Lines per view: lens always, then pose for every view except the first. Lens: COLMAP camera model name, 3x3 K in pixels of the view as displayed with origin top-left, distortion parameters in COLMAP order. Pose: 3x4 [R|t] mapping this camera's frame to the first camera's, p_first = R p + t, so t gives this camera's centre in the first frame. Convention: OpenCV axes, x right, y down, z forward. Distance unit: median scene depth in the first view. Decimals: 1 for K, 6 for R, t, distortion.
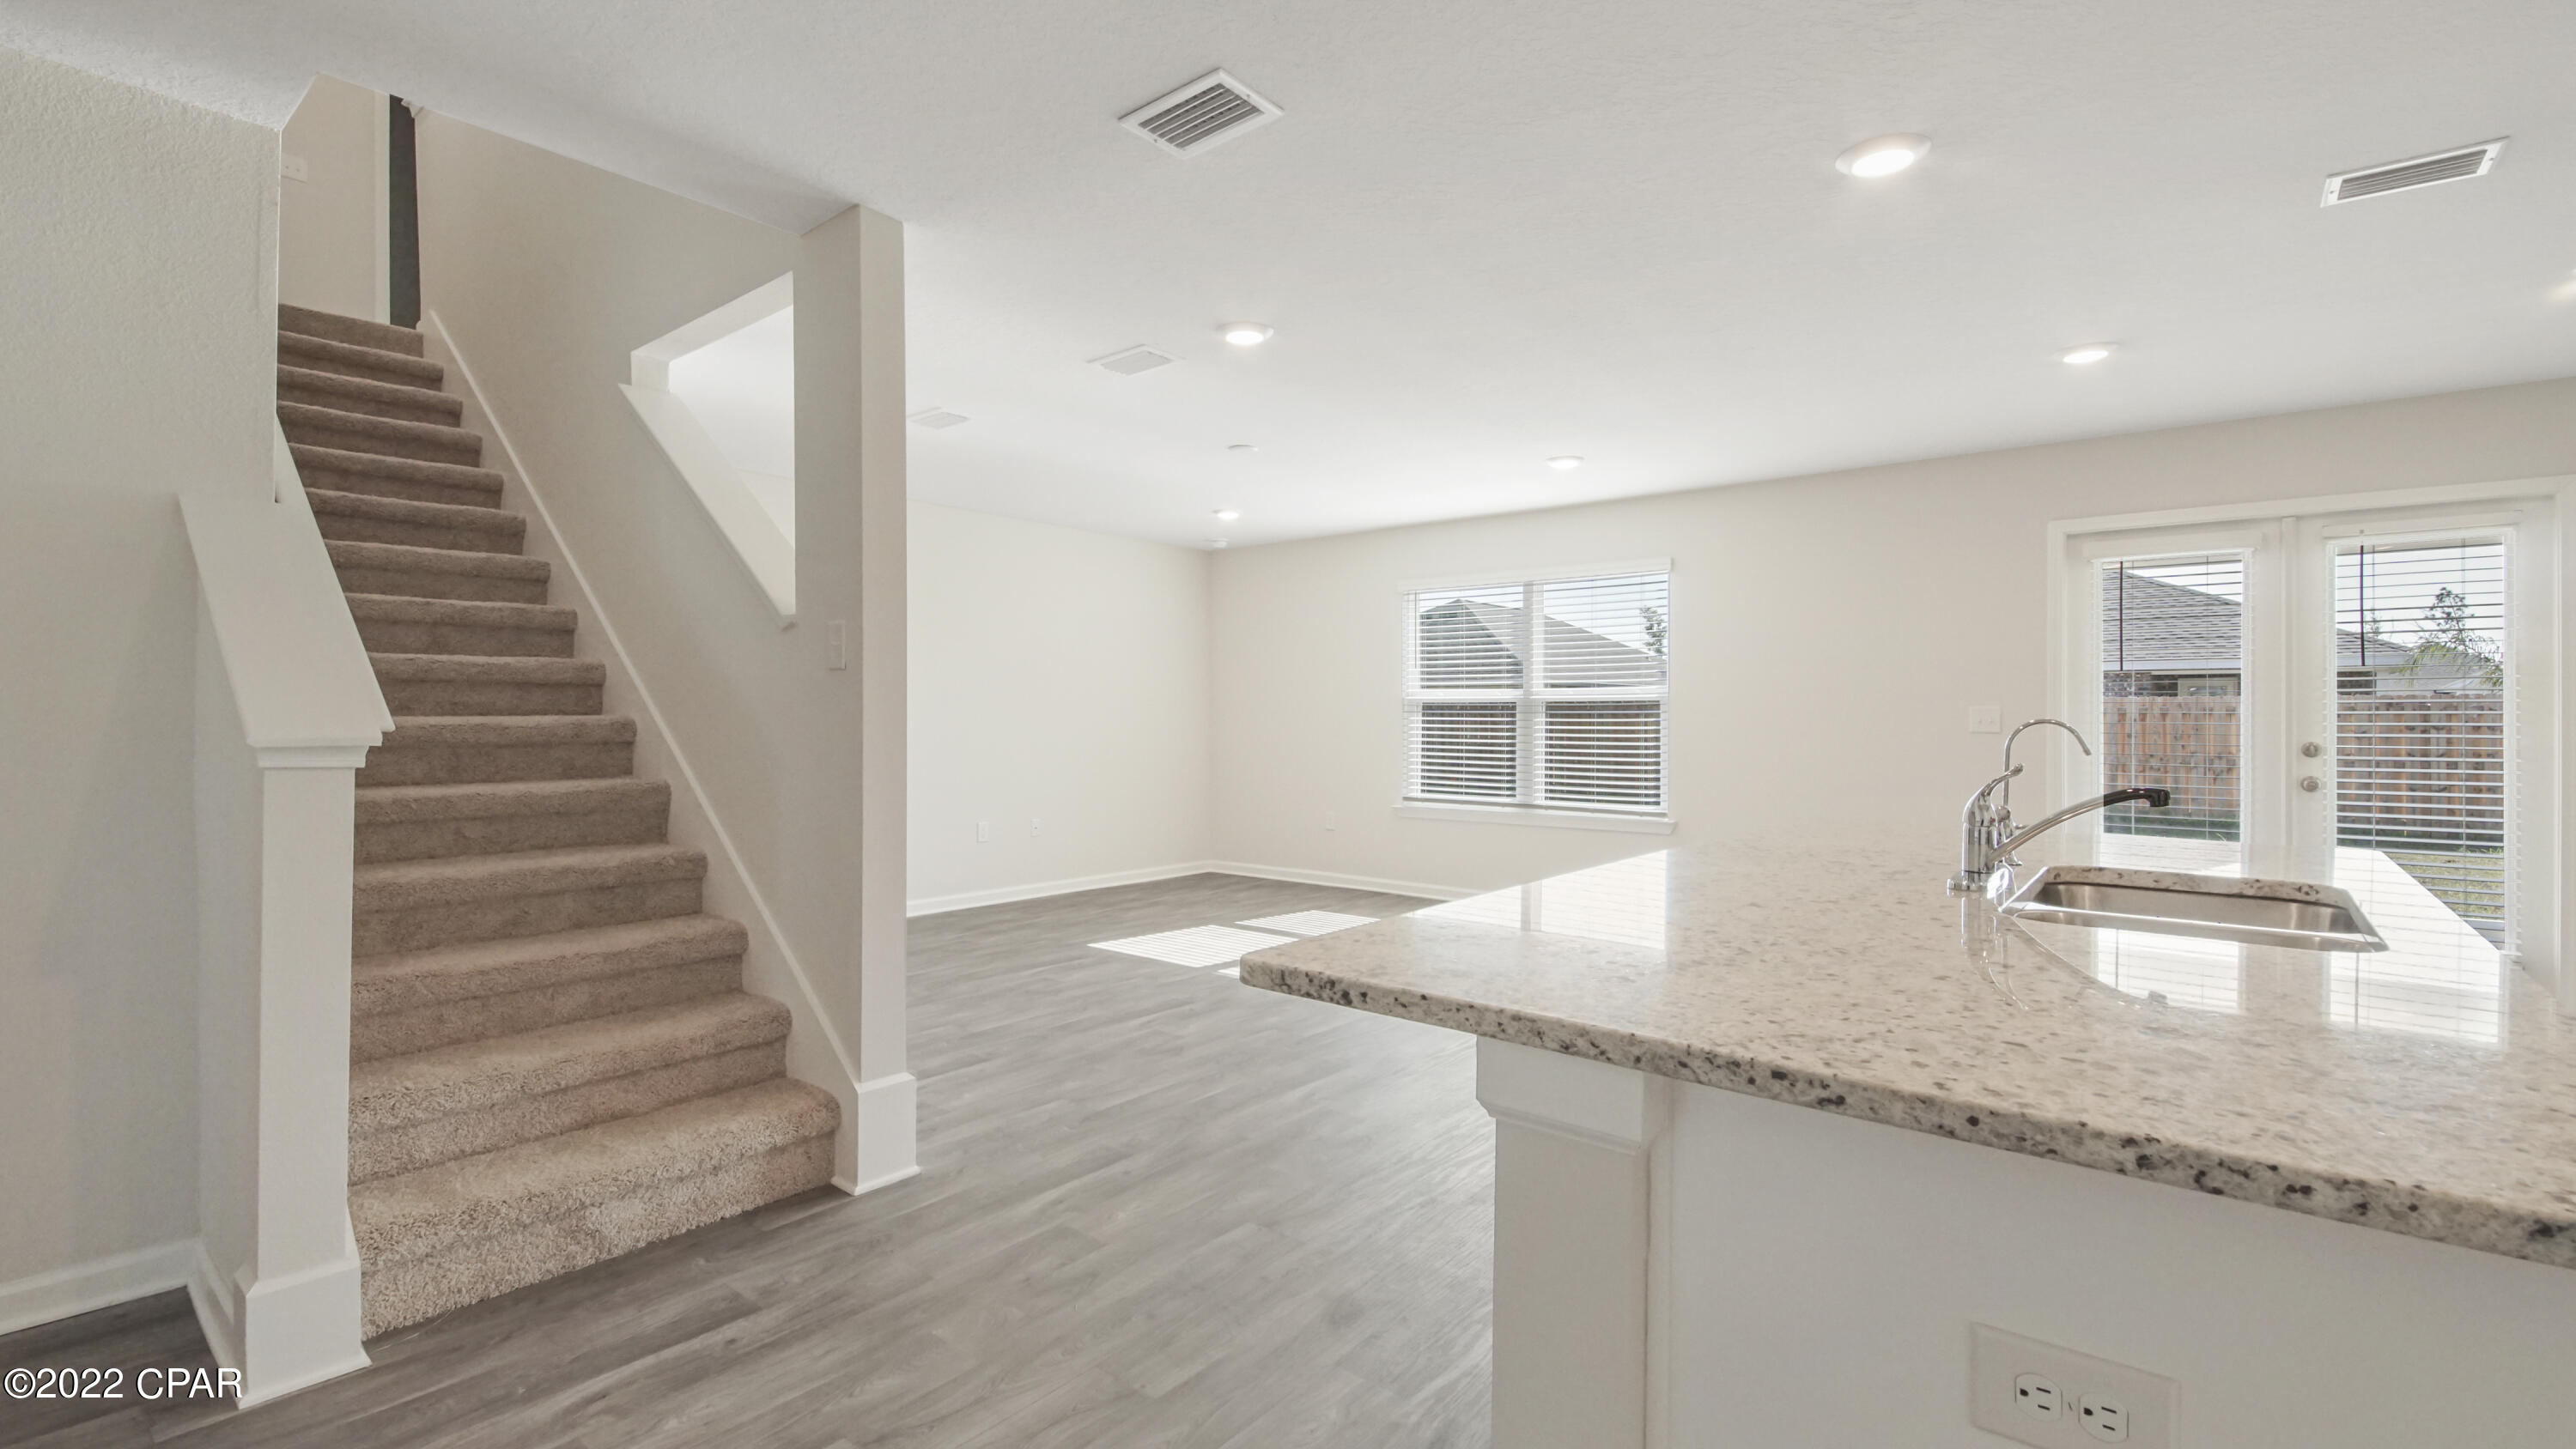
lens RADIAL K [[1115.1, 0, 1281.7], [0, 1115.1, 722.5], [0, 0, 1]] dist [0.042245, -0.025007]
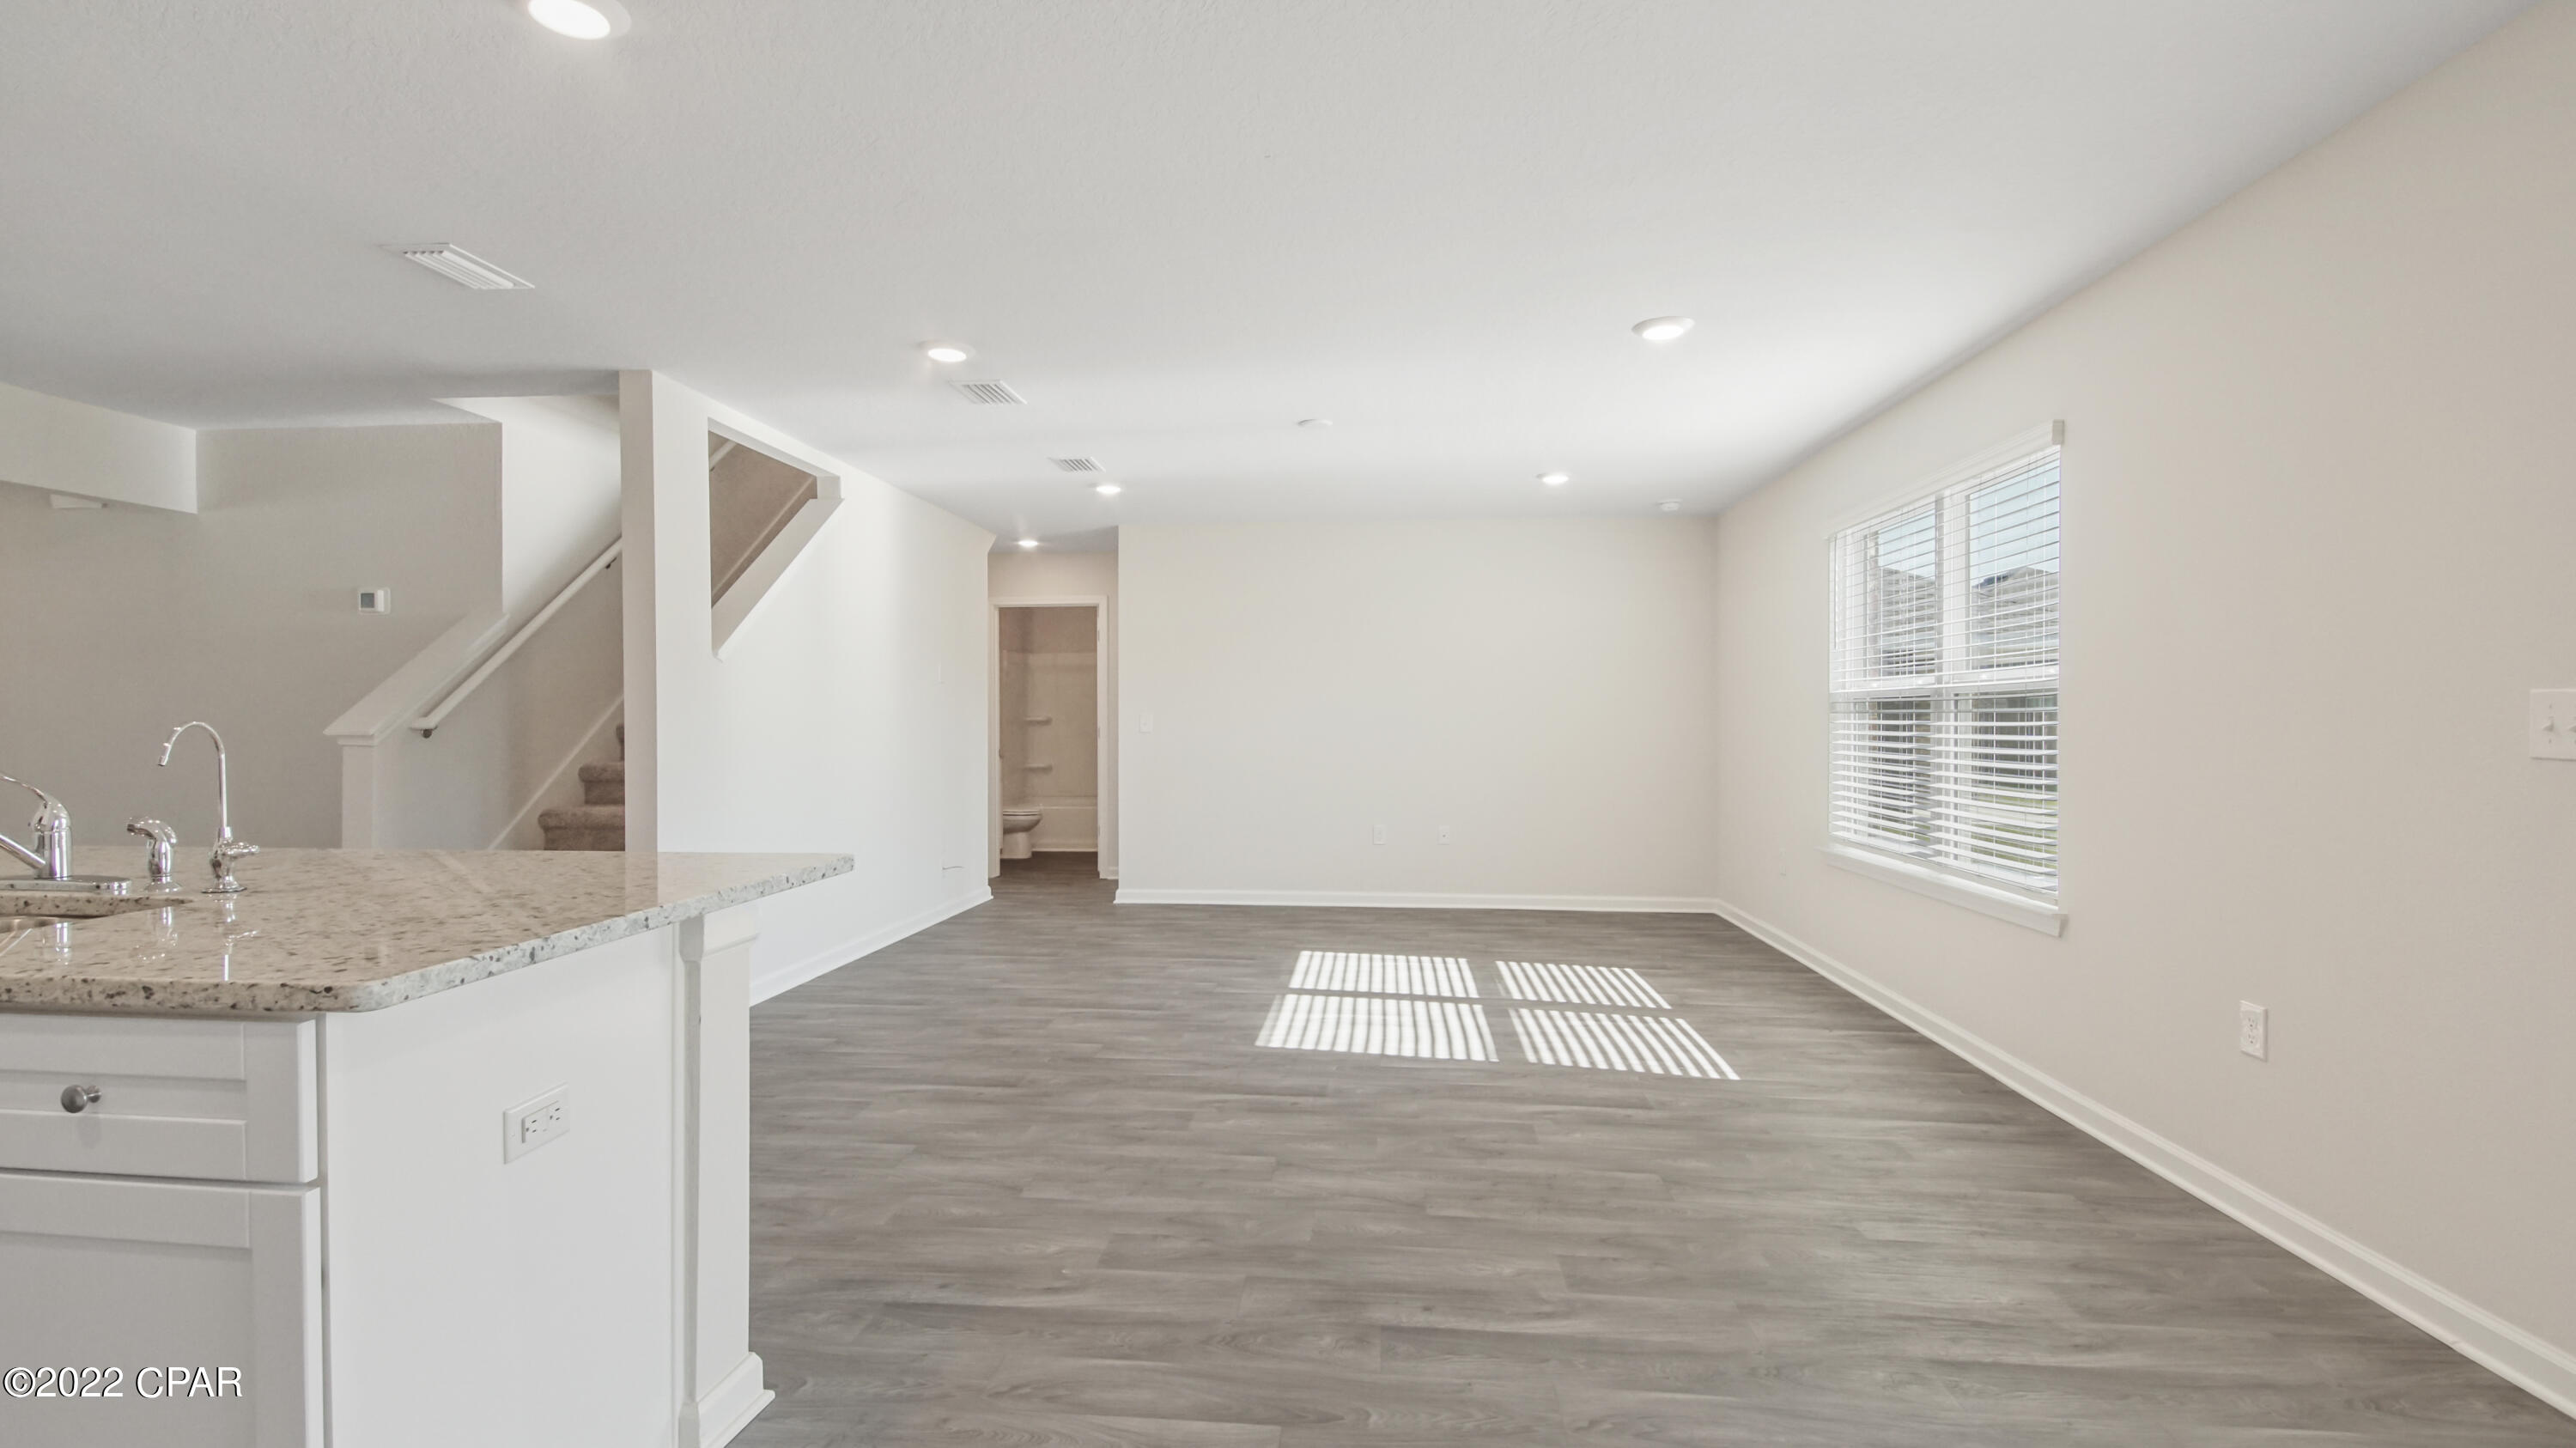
lens RADIAL K [[1125.3, 0, 1271.0], [0, 1125.3, 732.9], [0, 0, 1]] dist [0.040574, -0.024810]
pose [[0.557988, 0.006938, -0.829820, 0.836755], [-0.002422, 0.999974, 0.006732, -0.000056], [0.829845, -0.001747, 0.557991, 0.553961]]
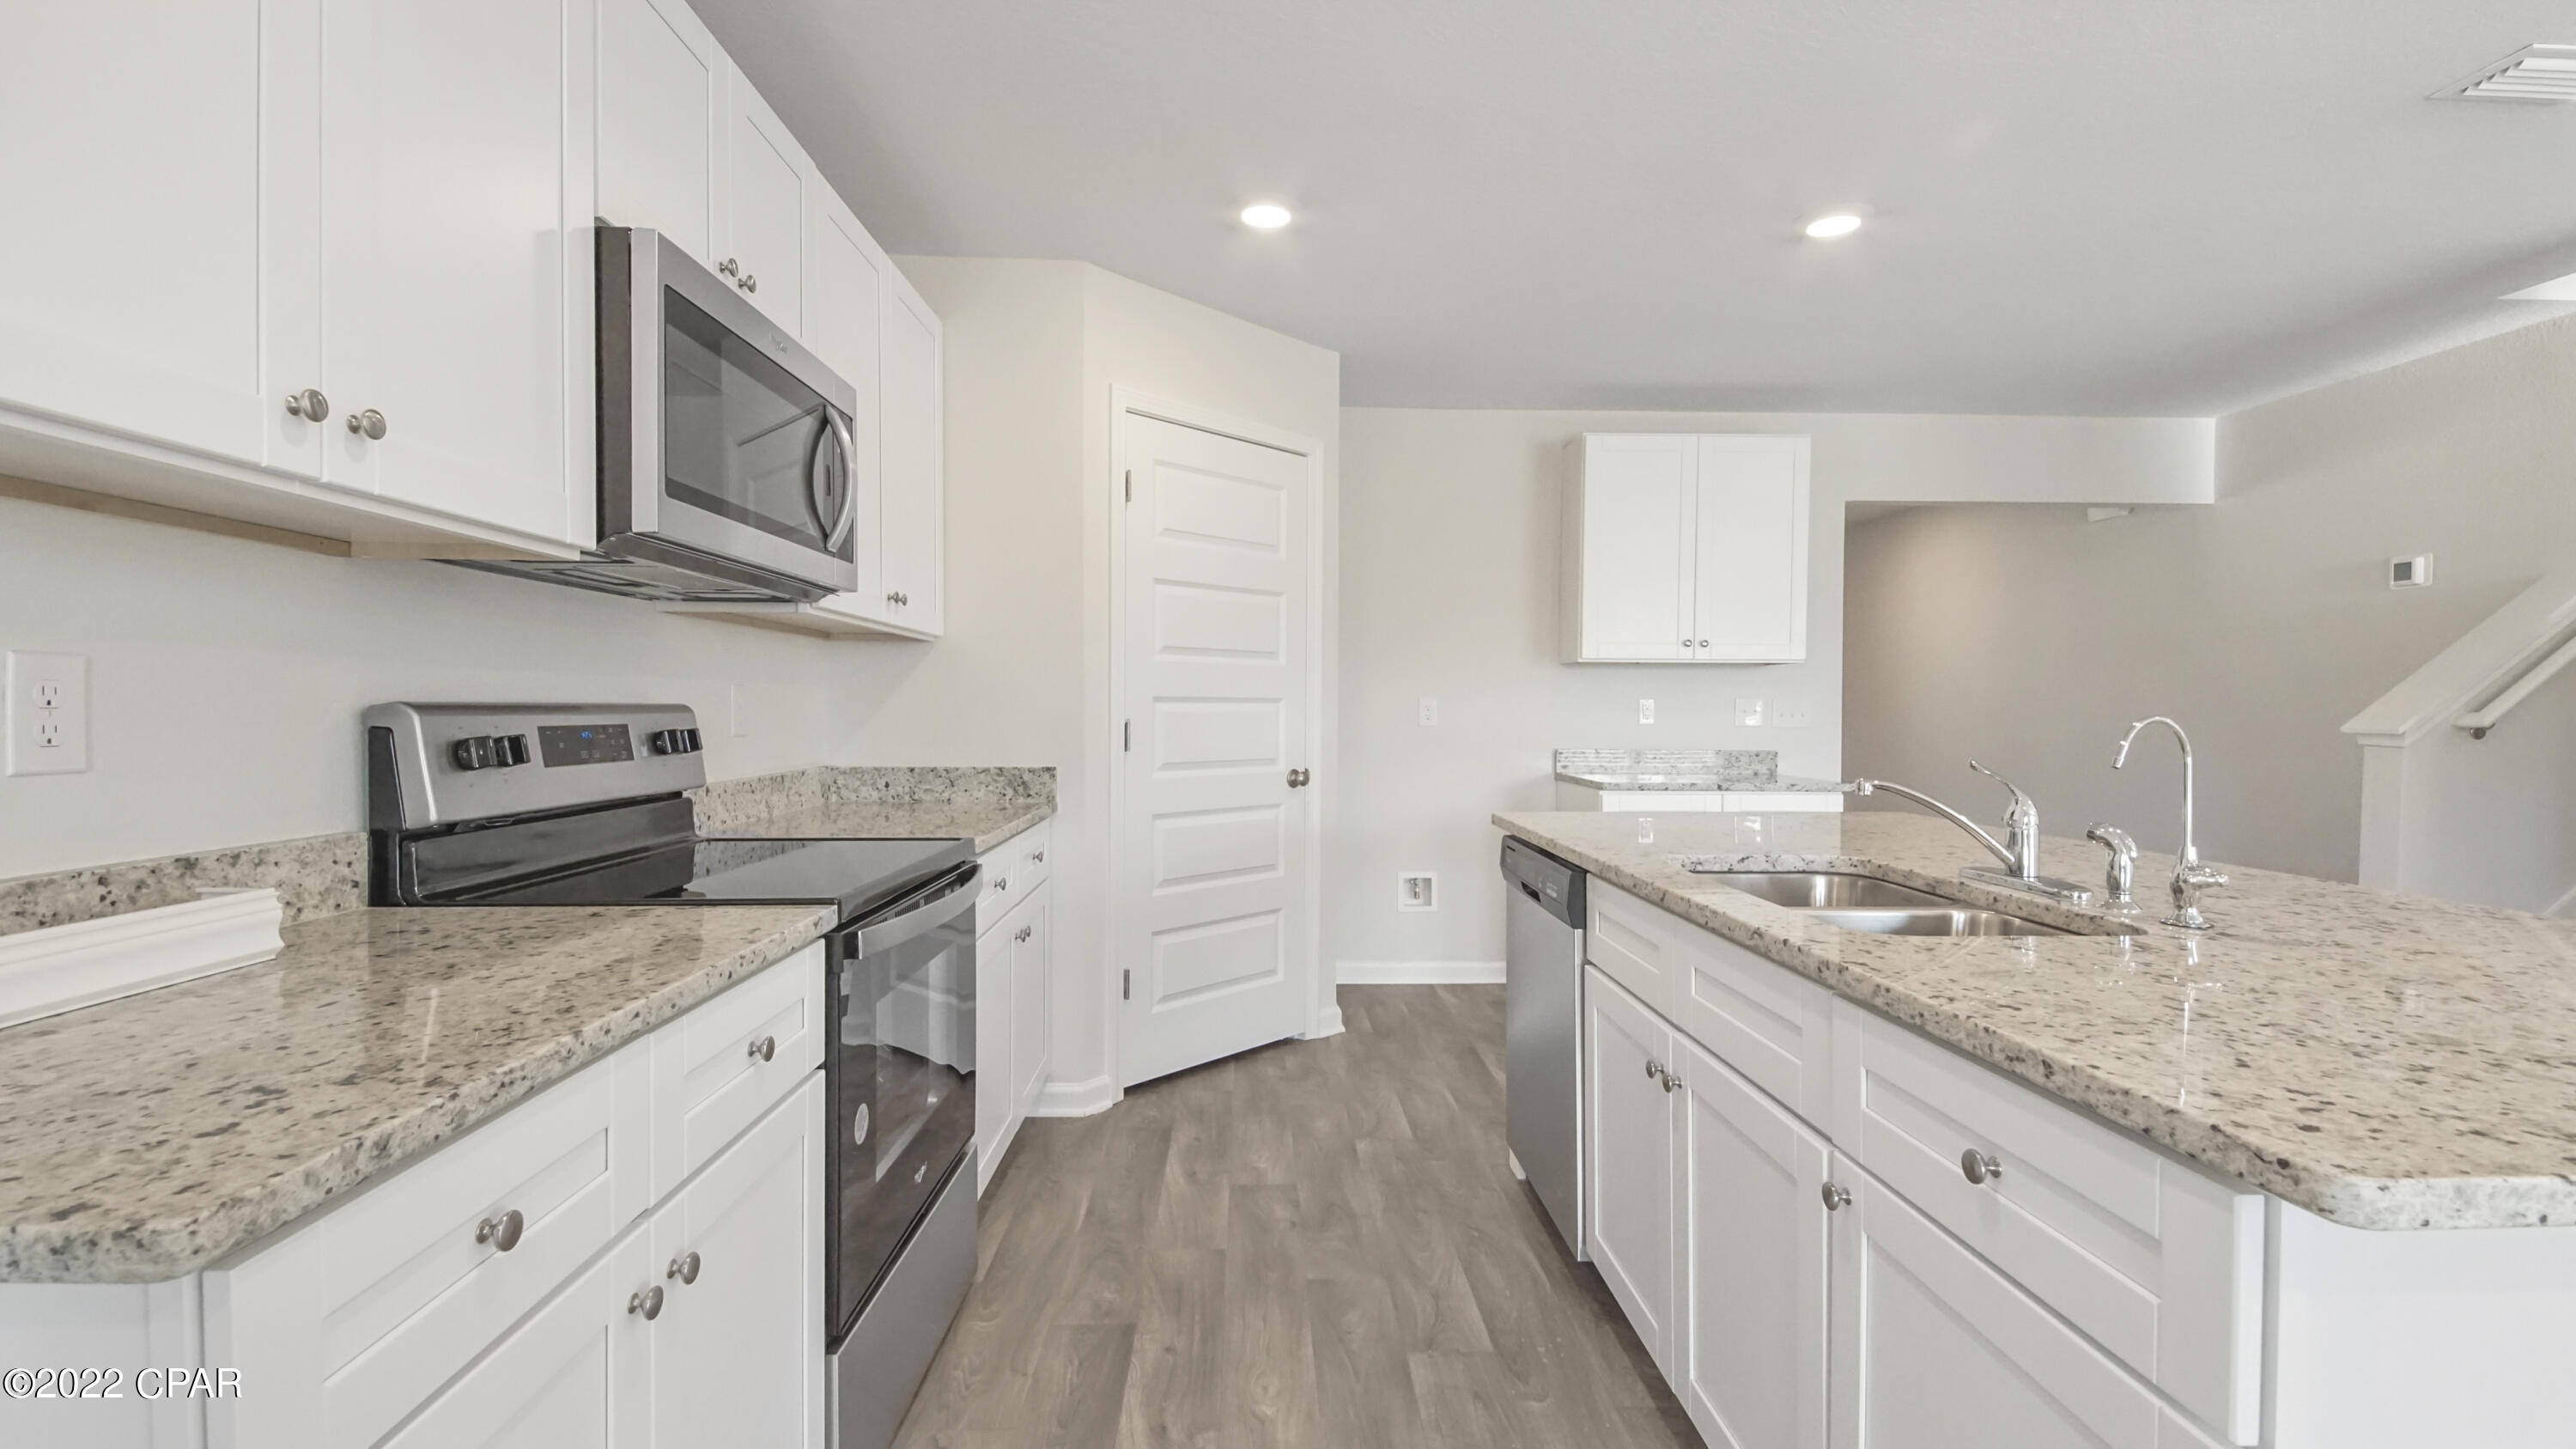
lens RADIAL K [[1115.4, 0, 1281.7], [0, 1115.4, 722.5], [0, 0, 1]] dist [0.042245, -0.025007]
pose [[-0.755877, 0.001271, -0.654712, 0.707467], [-0.011593, 0.999815, 0.015325, -0.000732], [0.654611, 0.019174, -0.755723, 0.547579]]
